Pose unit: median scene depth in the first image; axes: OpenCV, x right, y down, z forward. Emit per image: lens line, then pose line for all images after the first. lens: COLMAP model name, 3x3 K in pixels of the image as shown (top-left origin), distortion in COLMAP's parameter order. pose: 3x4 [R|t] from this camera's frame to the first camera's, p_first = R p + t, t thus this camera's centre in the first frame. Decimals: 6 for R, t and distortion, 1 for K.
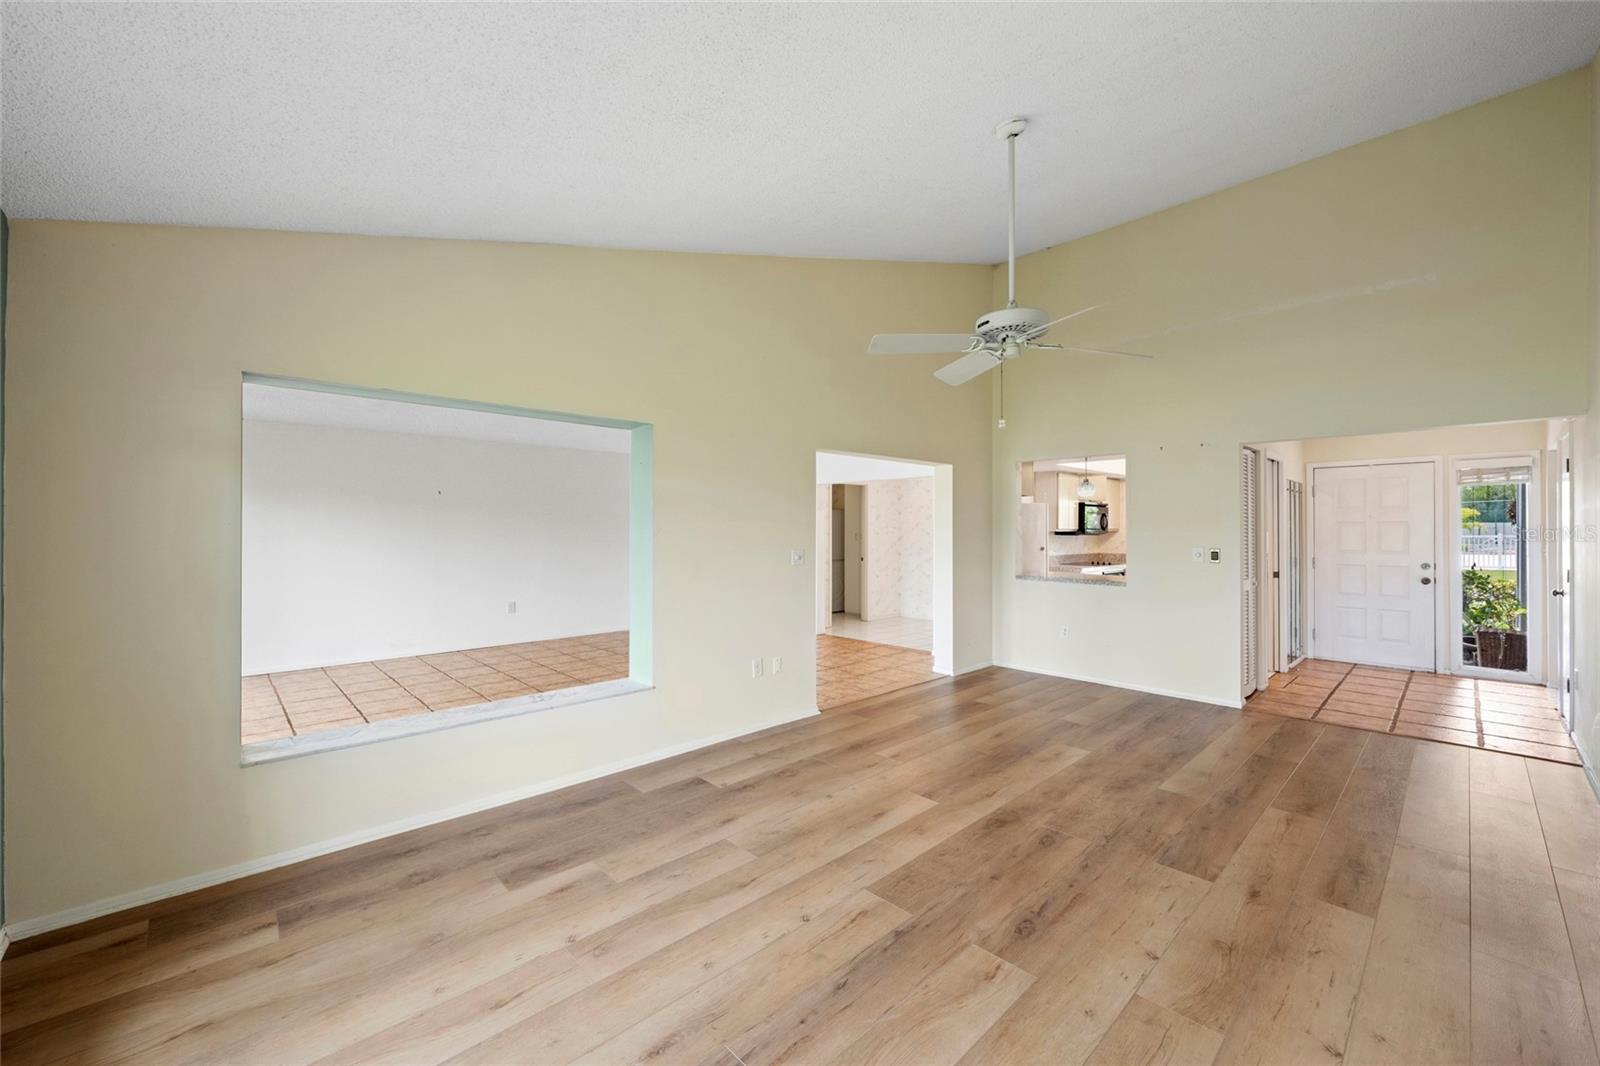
lens RADIAL K [[635.5, 0, 799.7], [0, 635.5, 525.8], [0, 0, 1]] dist [-0.001337, -0.000228]
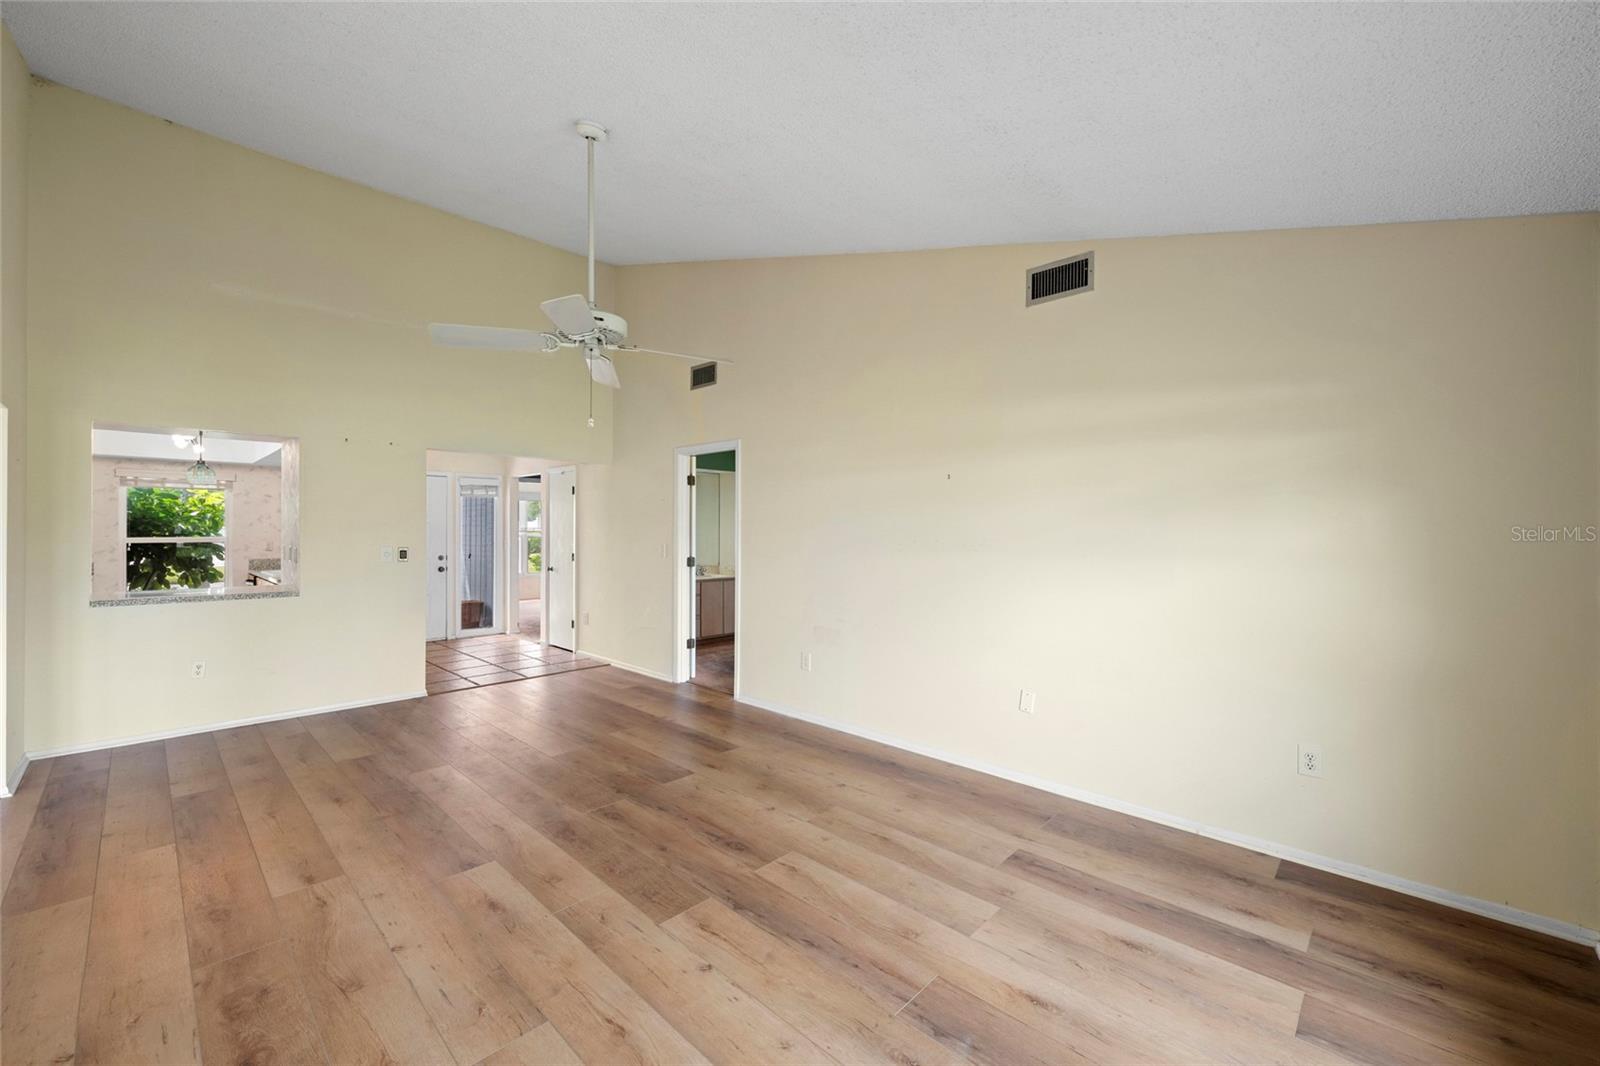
lens RADIAL K [[635.5, 0, 803.9], [0, 635.5, 531.2], [0, 0, 1]] dist [-0.001337, -0.000228]
pose [[-0.052174, -0.001990, 0.998636, -0.707216], [-0.005752, 0.999982, 0.001692, 0.007960], [-0.998621, -0.005656, -0.052184, 0.736823]]
